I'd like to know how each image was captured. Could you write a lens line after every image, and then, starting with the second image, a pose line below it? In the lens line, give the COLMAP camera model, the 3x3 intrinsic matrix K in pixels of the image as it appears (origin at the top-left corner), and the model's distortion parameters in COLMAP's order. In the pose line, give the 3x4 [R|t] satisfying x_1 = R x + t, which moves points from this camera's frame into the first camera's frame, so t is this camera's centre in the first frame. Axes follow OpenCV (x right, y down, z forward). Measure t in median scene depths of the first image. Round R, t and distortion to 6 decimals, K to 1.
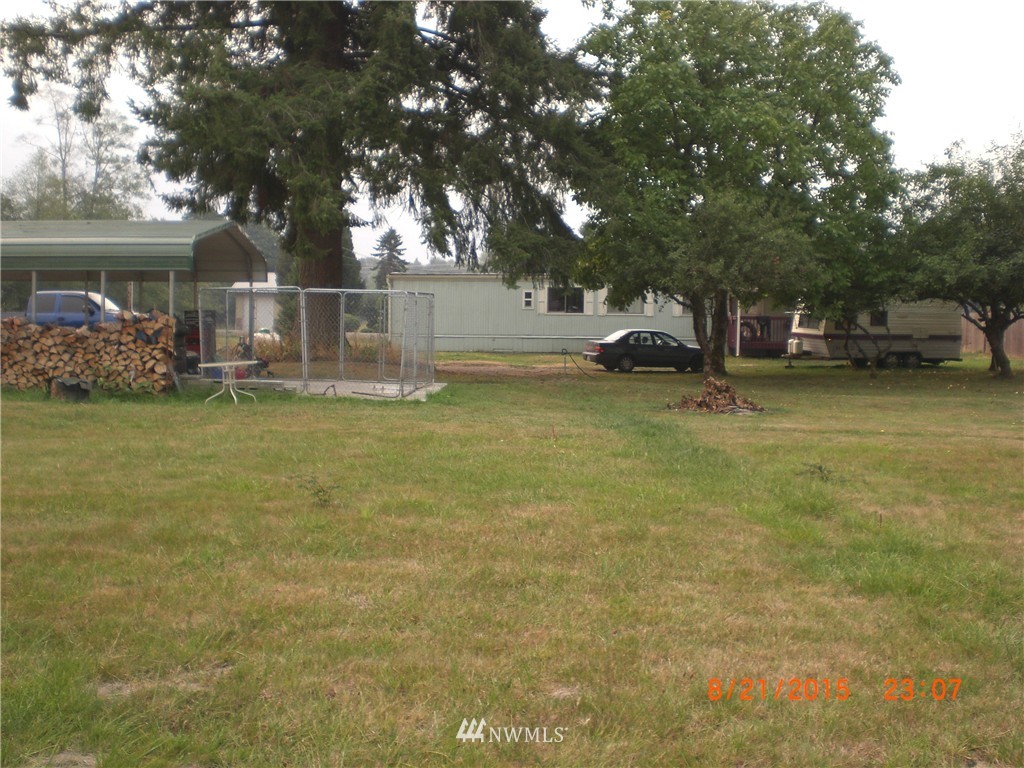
lens RADIAL K [[1144.2, 0, 506.4], [0, 1144.2, 374.1], [0, 0, 1]] dist [-0.075095, -0.187121]
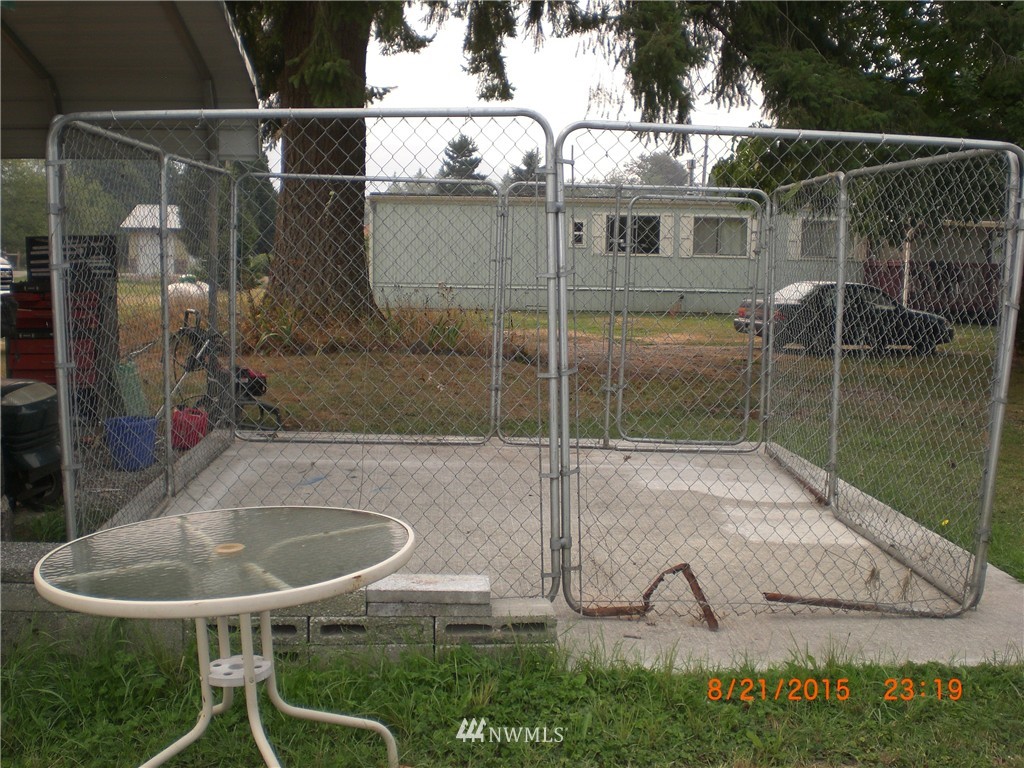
lens RADIAL K [[1144.2, 0, 506.4], [0, 1144.2, 374.1], [0, 0, 1]] dist [-0.075095, -0.187121]
pose [[0.995813, -0.002110, 0.091394, -0.089731], [-0.002548, 0.998705, 0.050820, -0.016925], [-0.091383, -0.050840, 0.994517, 0.342317]]
